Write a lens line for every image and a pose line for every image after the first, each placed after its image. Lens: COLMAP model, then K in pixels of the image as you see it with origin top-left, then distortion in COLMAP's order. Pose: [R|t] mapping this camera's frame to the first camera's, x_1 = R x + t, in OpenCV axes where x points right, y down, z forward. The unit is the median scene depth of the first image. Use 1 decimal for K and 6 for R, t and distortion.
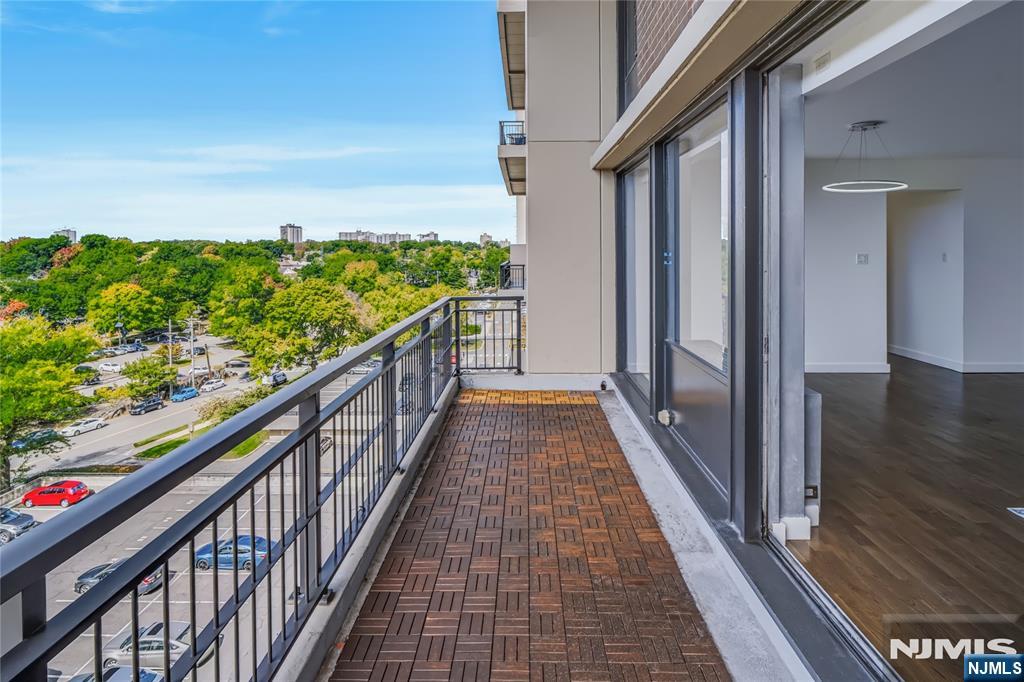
lens RADIAL K [[561.1, 0, 514.1], [0, 561.1, 261.7], [0, 0, 1]] dist [-0.003860, 0.000304]
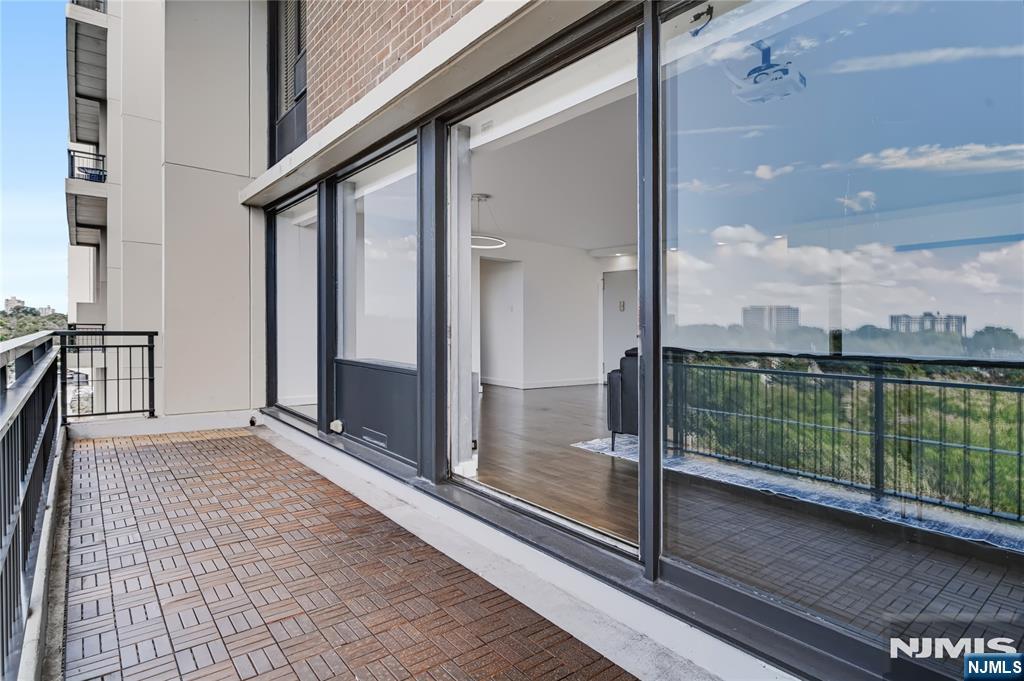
lens RADIAL K [[534.6, 0, 508.7], [0, 534.6, 326.6], [0, 0, 1]] dist [-0.005293, -0.001669]
pose [[0.767027, 0.016725, 0.641397, -0.107756], [-0.007225, 0.999822, -0.017432, 0.069738], [-0.641574, 0.008737, 0.767011, -0.018739]]
